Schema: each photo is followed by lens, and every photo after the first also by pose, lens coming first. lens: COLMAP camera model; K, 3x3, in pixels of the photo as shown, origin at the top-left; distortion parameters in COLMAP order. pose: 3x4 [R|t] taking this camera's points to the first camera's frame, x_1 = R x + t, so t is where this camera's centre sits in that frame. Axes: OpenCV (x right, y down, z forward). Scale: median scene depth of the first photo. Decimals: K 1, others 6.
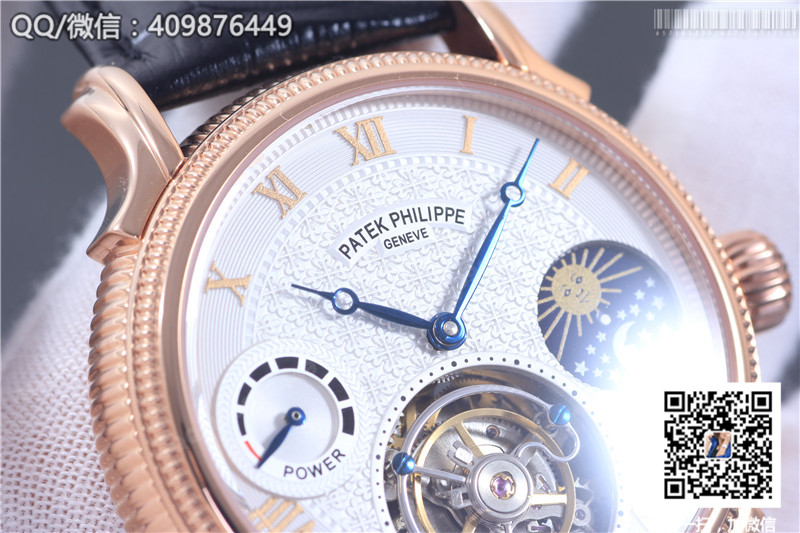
lens RADIAL K [[4597.2, 0, 400.0], [0, 4597.2, 266.5], [0, 0, 1]] dist [0.410014, 1.959268]
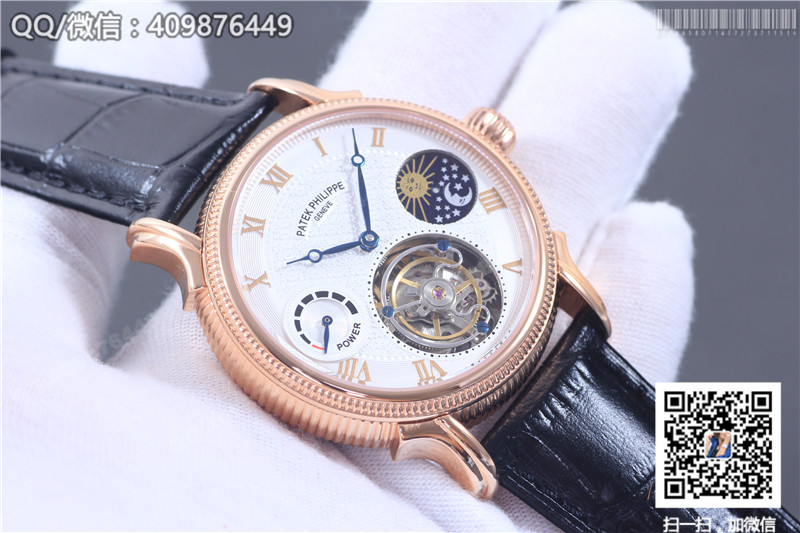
lens RADIAL K [[4597.2, 0, 400.0], [0, 4597.2, 266.5], [0, 0, 1]] dist [0.410014, 1.959268]
pose [[0.838837, -0.541897, 0.051964, -0.082231], [0.542094, 0.840240, 0.011458, 0.008426], [-0.049872, 0.018558, 0.998583, -0.870290]]
